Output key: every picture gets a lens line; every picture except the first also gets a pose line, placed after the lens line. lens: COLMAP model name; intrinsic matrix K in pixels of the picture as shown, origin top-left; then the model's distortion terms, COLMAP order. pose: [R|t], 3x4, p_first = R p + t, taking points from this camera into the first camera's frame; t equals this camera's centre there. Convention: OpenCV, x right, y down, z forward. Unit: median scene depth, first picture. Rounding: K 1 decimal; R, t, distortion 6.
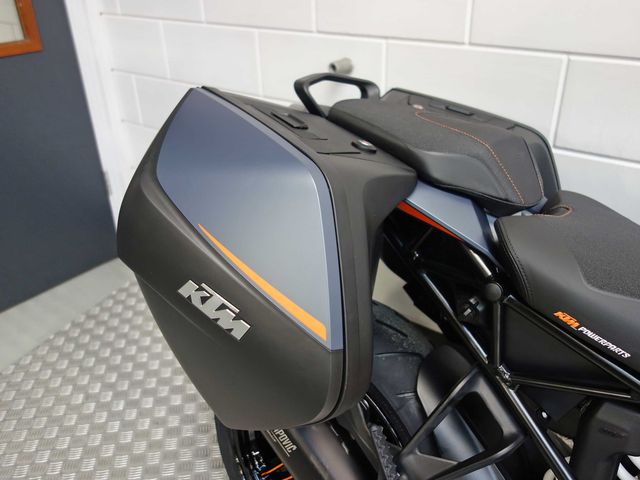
lens RADIAL K [[582.7, 0, 320.0], [0, 582.7, 240.0], [0, 0, 1]] dist [-0.001799, -0.003667]
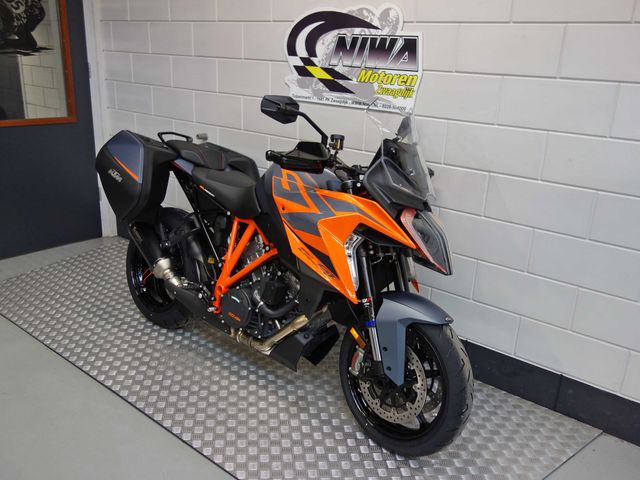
lens RADIAL K [[582.7, 0, 320.0], [0, 582.7, 240.0], [0, 0, 1]] dist [-0.001799, -0.003667]
pose [[0.997177, 0.075085, -0.001073, 1.113046], [-0.074174, 0.982653, -0.169972, 0.982304], [-0.011708, 0.169572, 0.985448, -2.584907]]
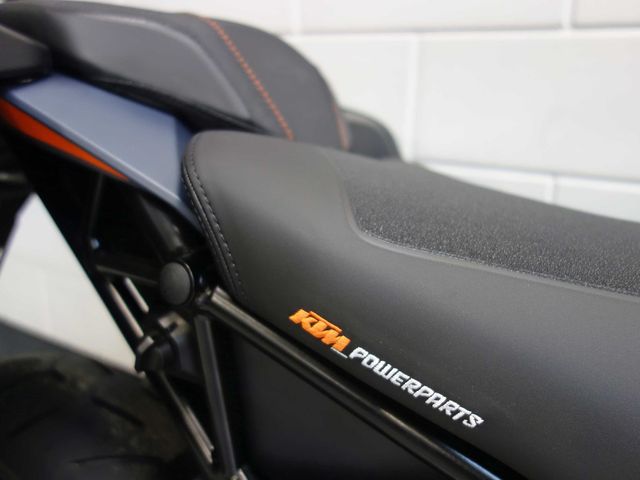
lens RADIAL K [[582.7, 0, 320.0], [0, 582.7, 240.0], [0, 0, 1]] dist [-0.001799, -0.003667]
pose [[0.991415, 0.005985, 0.130619, 0.330337], [0.018976, 0.981790, -0.189017, 0.133546], [-0.129372, 0.189873, 0.973248, 0.543310]]
